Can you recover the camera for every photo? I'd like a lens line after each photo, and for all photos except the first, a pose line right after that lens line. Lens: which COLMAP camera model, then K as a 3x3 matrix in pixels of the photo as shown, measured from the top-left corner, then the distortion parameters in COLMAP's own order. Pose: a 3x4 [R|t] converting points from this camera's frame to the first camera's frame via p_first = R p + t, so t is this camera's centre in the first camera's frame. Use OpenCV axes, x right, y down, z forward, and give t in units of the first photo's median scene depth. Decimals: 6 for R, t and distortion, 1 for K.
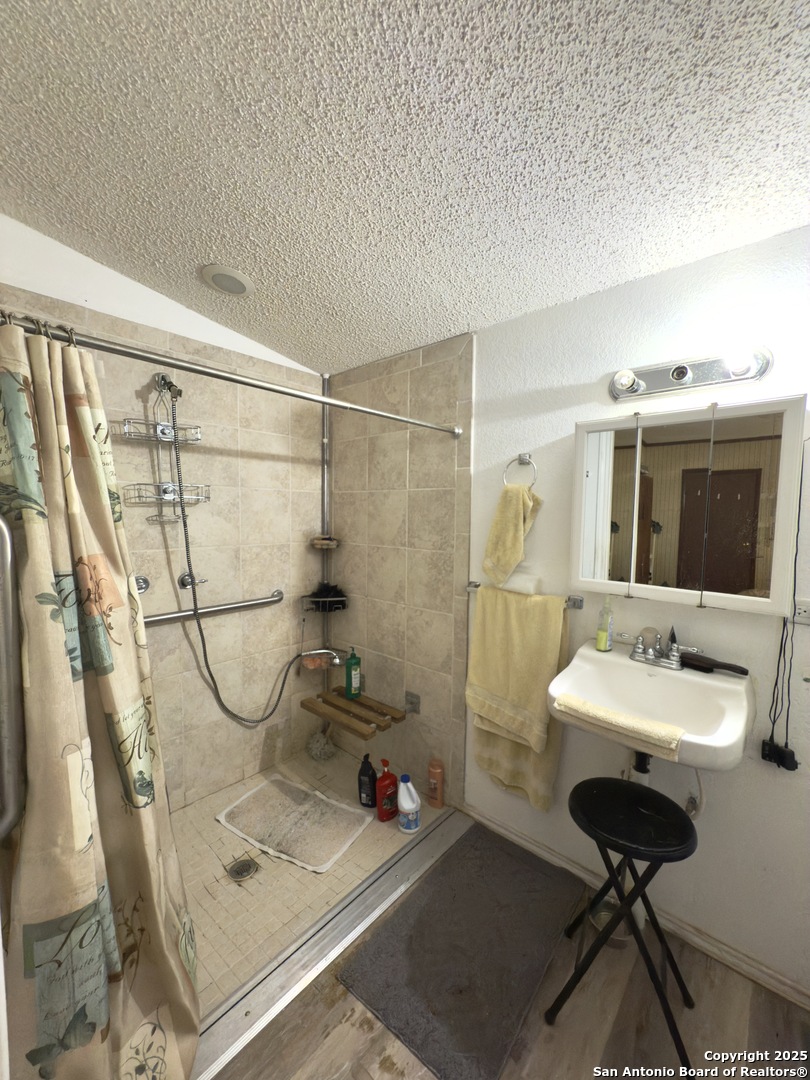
lens RADIAL K [[429.9, 0, 404.8], [0, 429.9, 543.7], [0, 0, 1]] dist [-0.000832, 0.000224]
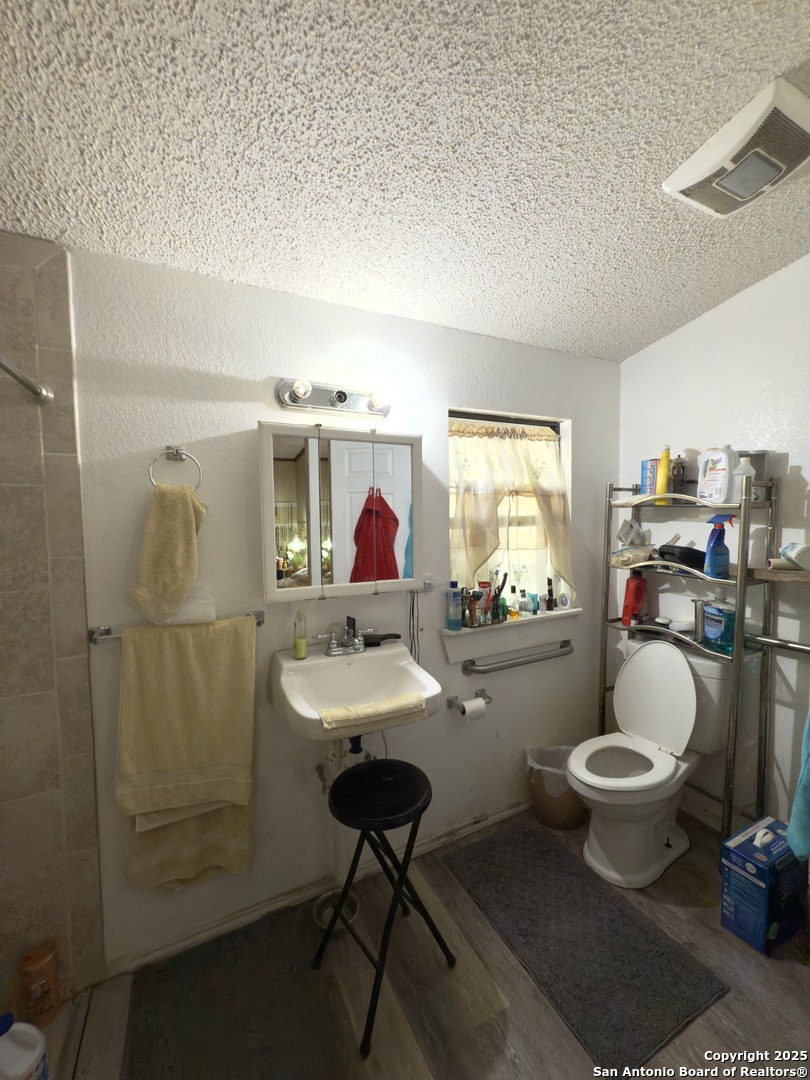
lens RADIAL K [[429.9, 0, 404.8], [0, 429.9, 543.7], [0, 0, 1]] dist [-0.000832, 0.000224]
pose [[0.372332, -0.066992, 0.925678, -0.392702], [0.089680, 0.995321, 0.035960, -0.031704], [-0.923756, 0.069626, 0.376598, 0.437610]]
